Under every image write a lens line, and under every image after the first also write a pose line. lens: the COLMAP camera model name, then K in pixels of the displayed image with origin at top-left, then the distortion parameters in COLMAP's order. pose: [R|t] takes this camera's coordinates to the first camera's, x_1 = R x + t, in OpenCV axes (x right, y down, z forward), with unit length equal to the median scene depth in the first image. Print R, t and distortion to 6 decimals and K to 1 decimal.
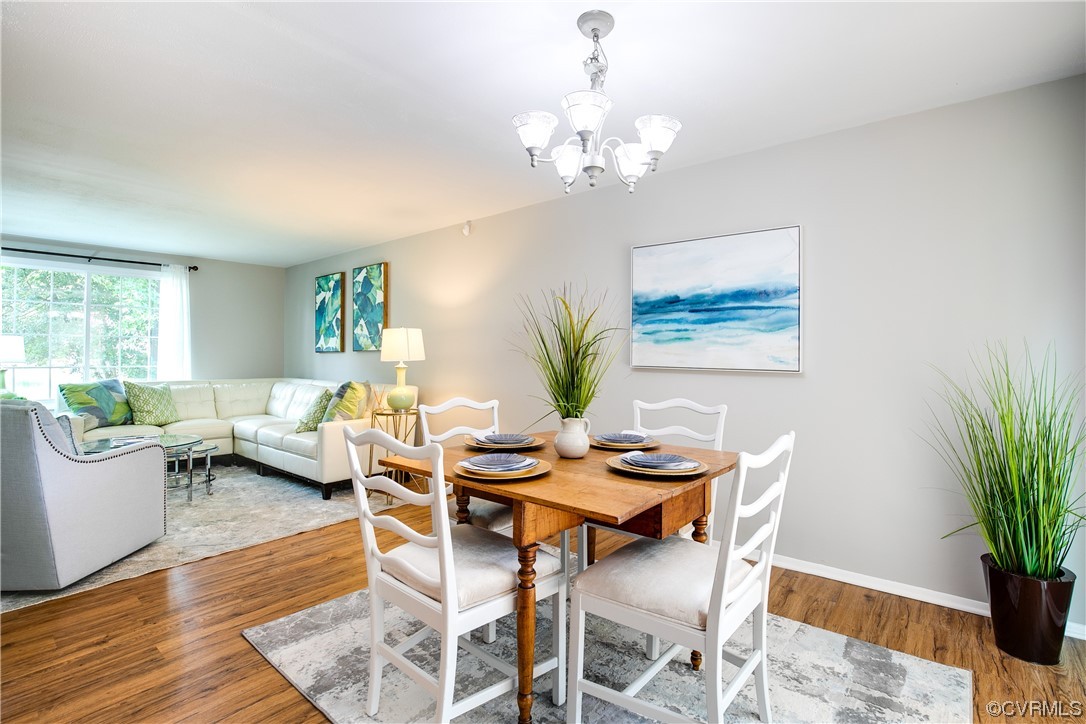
lens RADIAL K [[504.2, 0, 551.2], [0, 504.2, 350.2], [0, 0, 1]] dist [-0.034972, 0.006950]
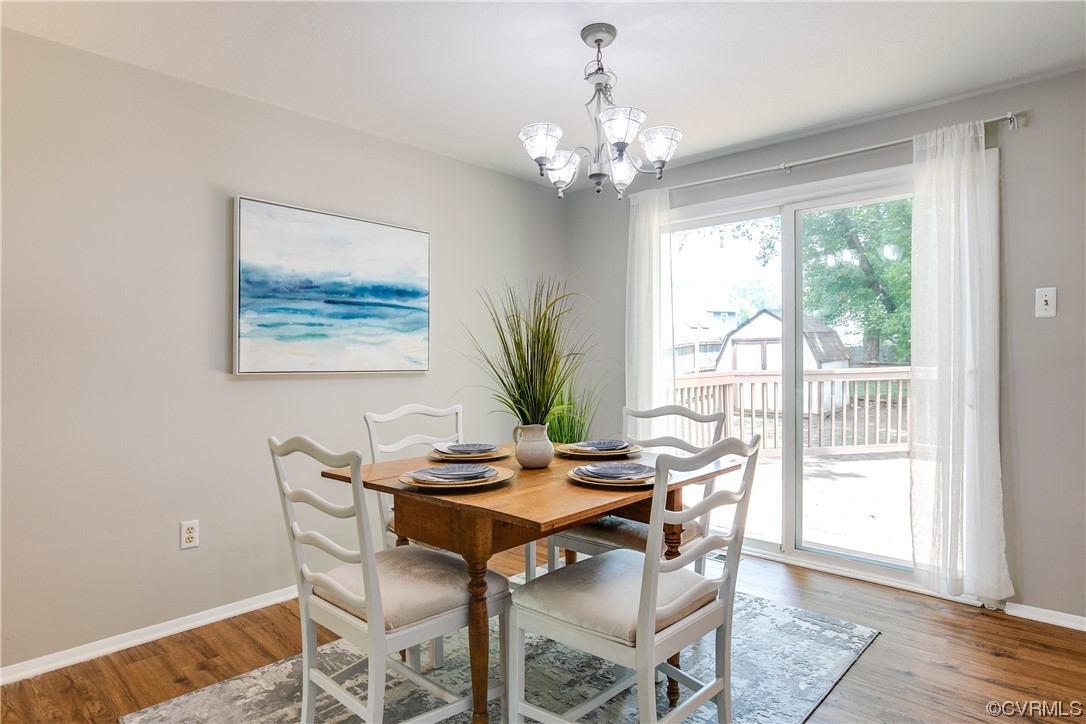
lens RADIAL K [[607.2, 0, 540.6], [0, 607.2, 367.5], [0, 0, 1]] dist [0.000372, 0.000044]
pose [[0.072604, -0.024430, 0.997062, -0.698610], [-0.006618, 0.999666, 0.024976, 0.001917], [-0.997339, -0.008412, 0.072418, 0.602618]]
